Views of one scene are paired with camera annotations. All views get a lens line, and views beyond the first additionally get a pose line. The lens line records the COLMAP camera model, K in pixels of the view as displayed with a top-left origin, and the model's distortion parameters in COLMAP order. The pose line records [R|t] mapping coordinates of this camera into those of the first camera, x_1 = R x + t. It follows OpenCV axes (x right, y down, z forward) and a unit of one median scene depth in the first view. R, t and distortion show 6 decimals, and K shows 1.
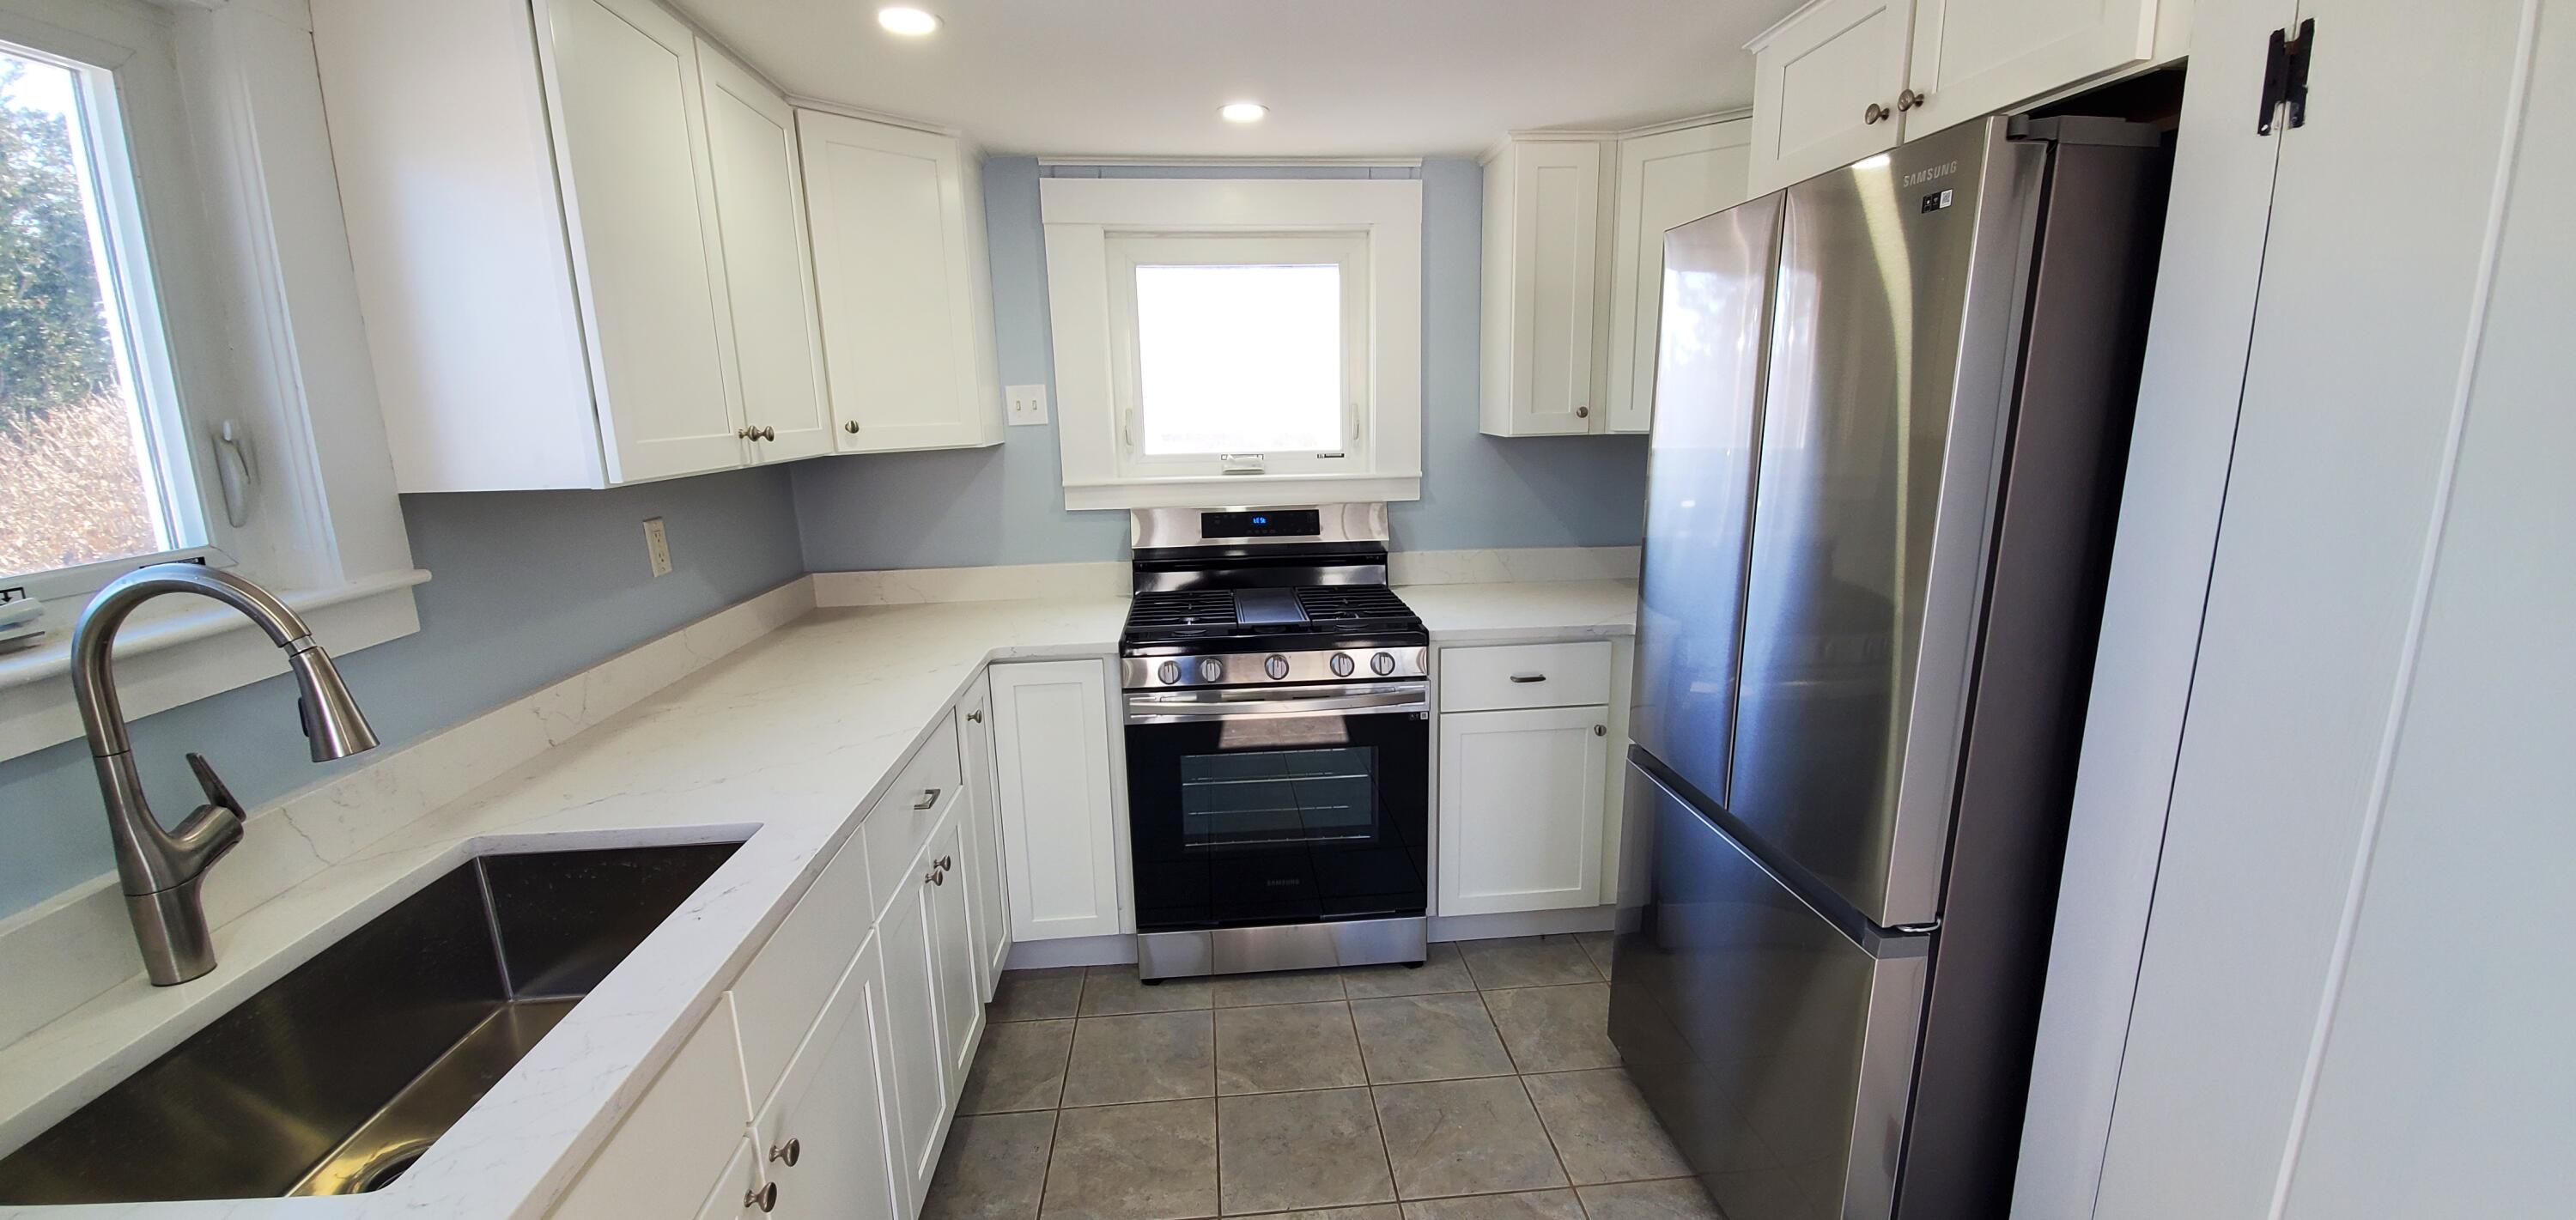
lens RADIAL K [[1025.9, 0, 1294.4], [0, 1025.9, 627.7], [0, 0, 1]] dist [0.002517, -0.015302]
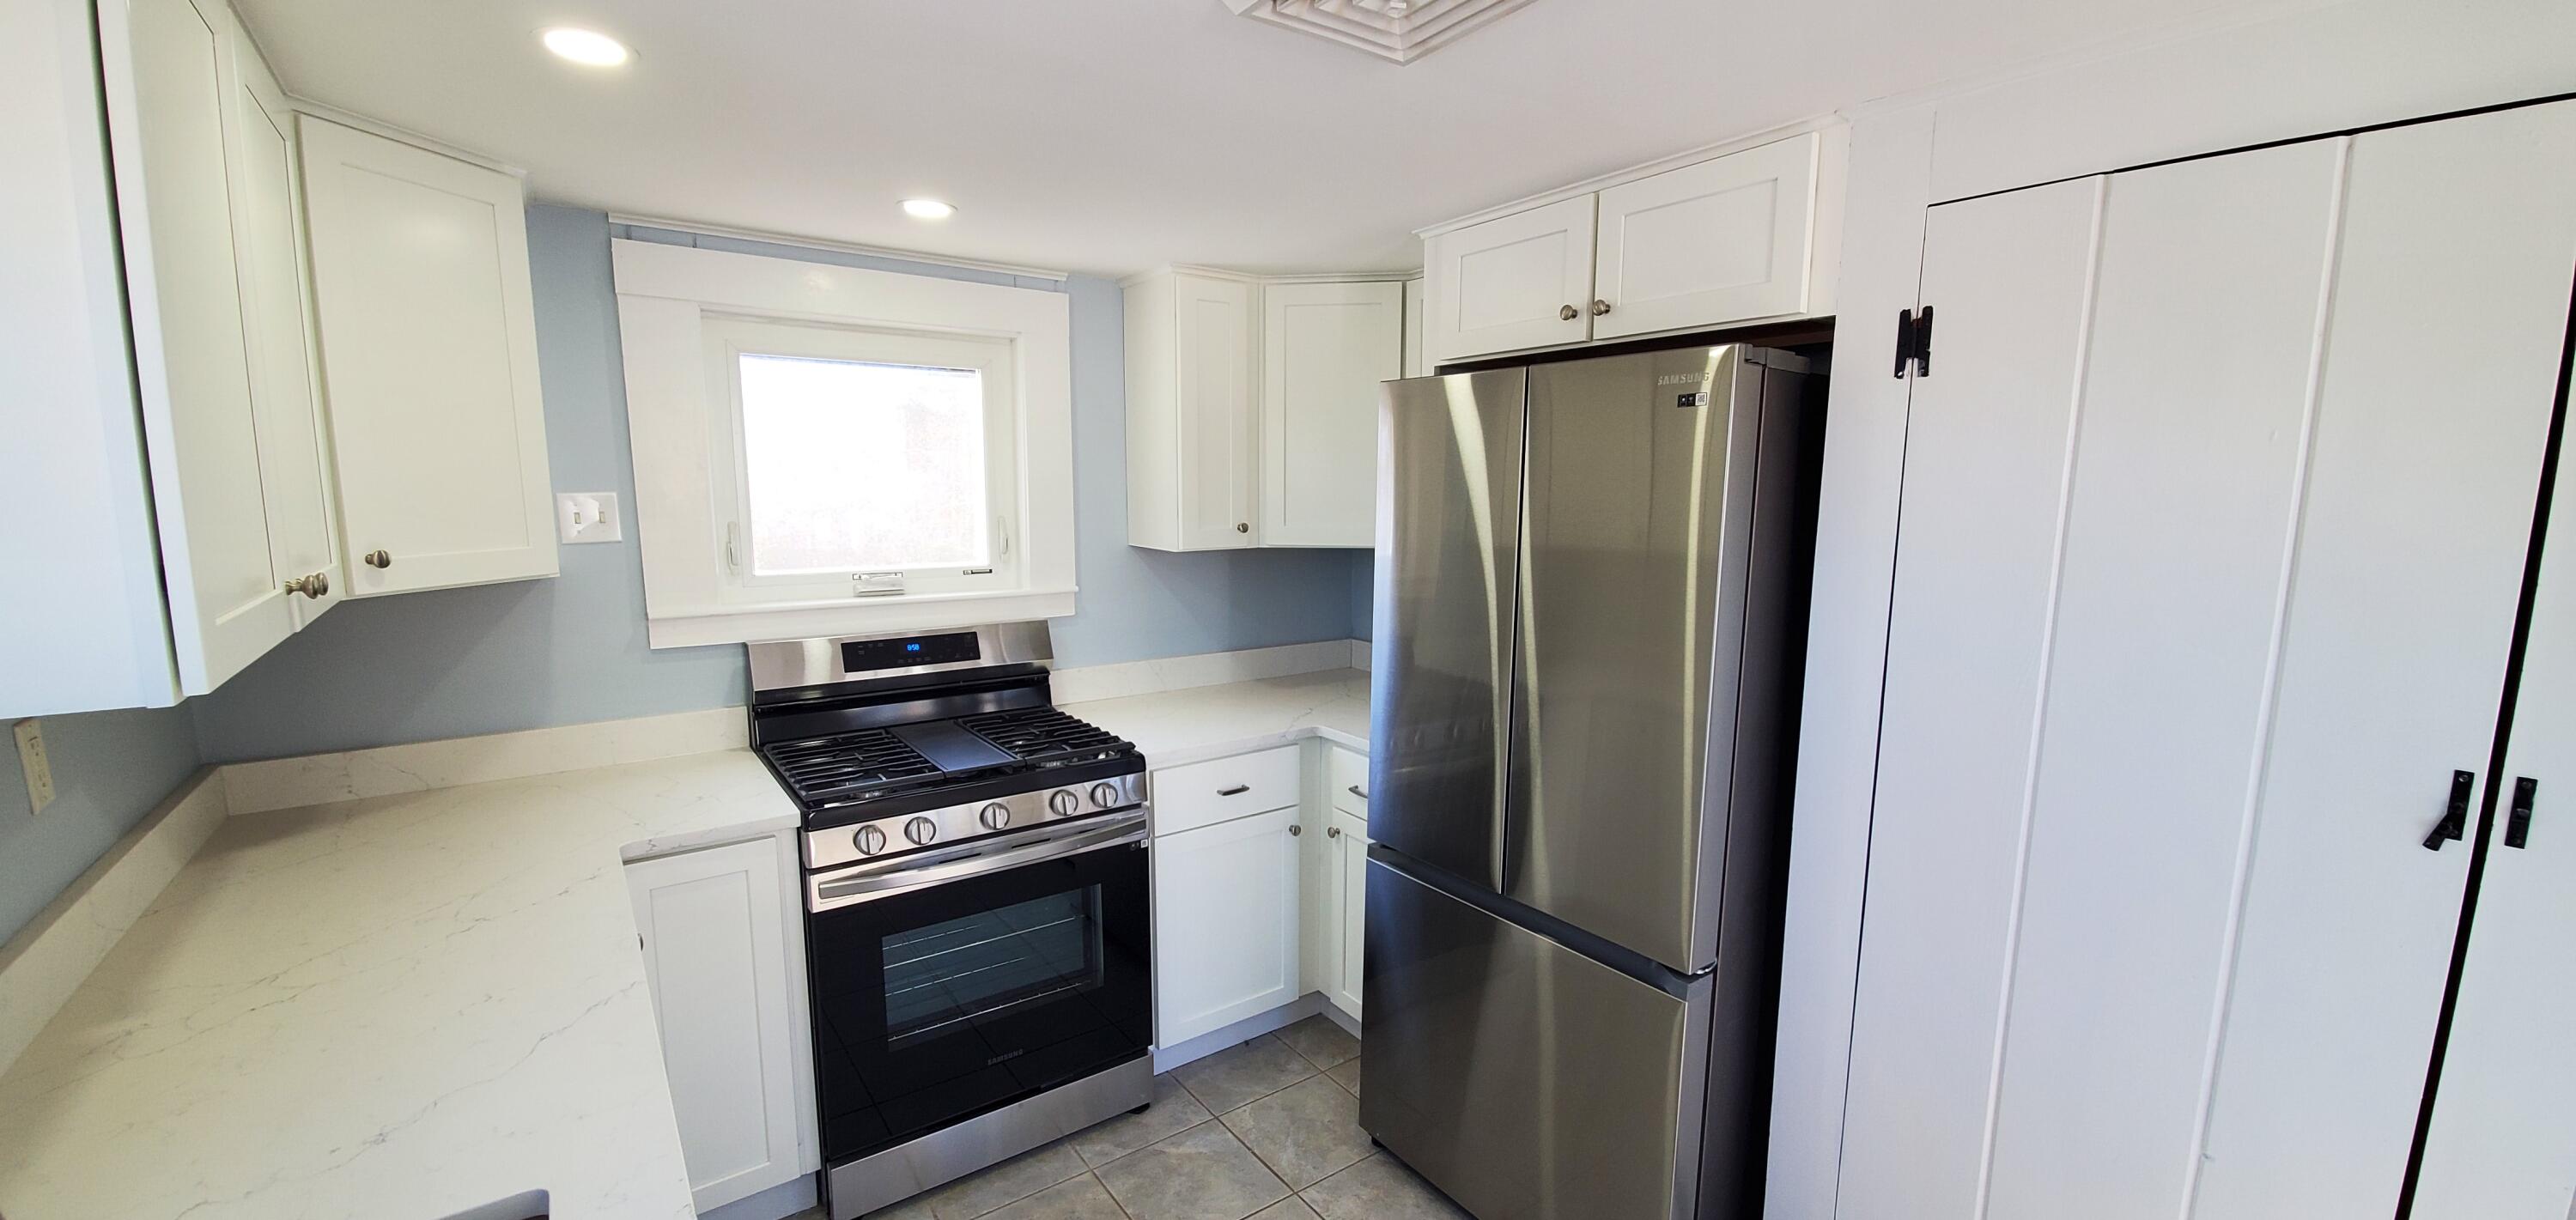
lens RADIAL K [[1025.9, 0, 1294.4], [0, 1025.9, 627.7], [0, 0, 1]] dist [0.002517, -0.015302]
pose [[0.854814, -0.049955, 0.516524, -0.241529], [0.089761, 0.994586, -0.052359, -0.053137], [-0.511112, 0.091121, 0.854670, 0.085672]]
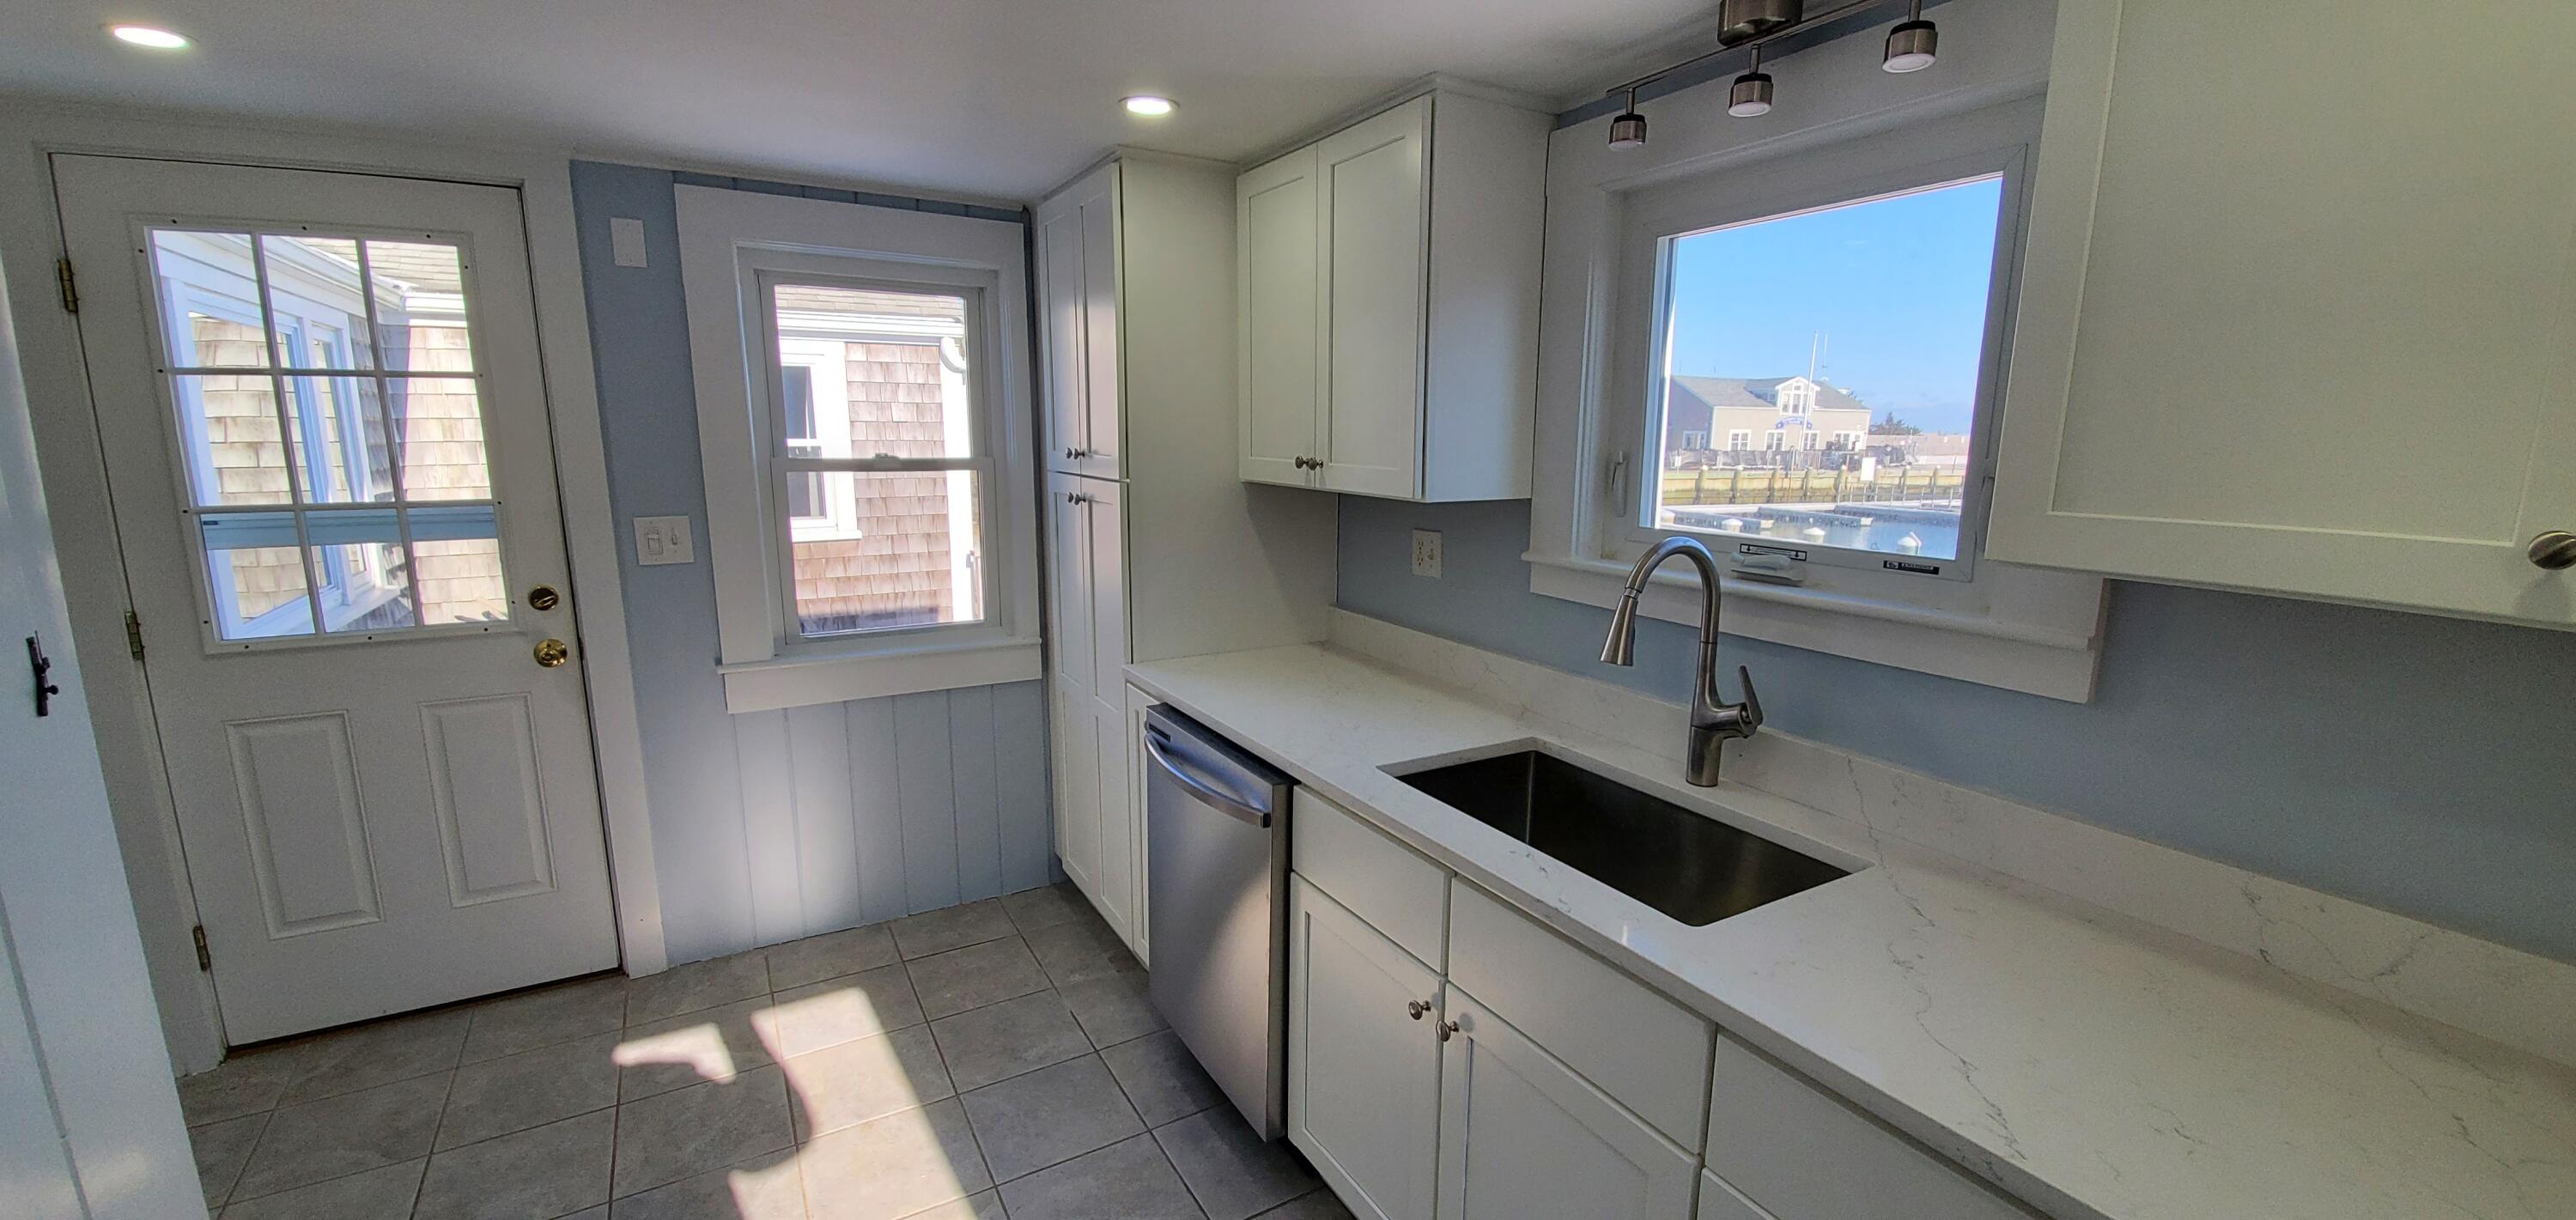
lens RADIAL K [[1036.8, 0, 1293.7], [0, 1036.8, 624.8], [0, 0, 1]] dist [0.003705, 0.000066]
pose [[-0.907628, 0.093688, -0.409187, 0.074375], [-0.078226, 0.919952, 0.384147, -0.206175], [0.412423, 0.380672, -0.827645, 0.843764]]
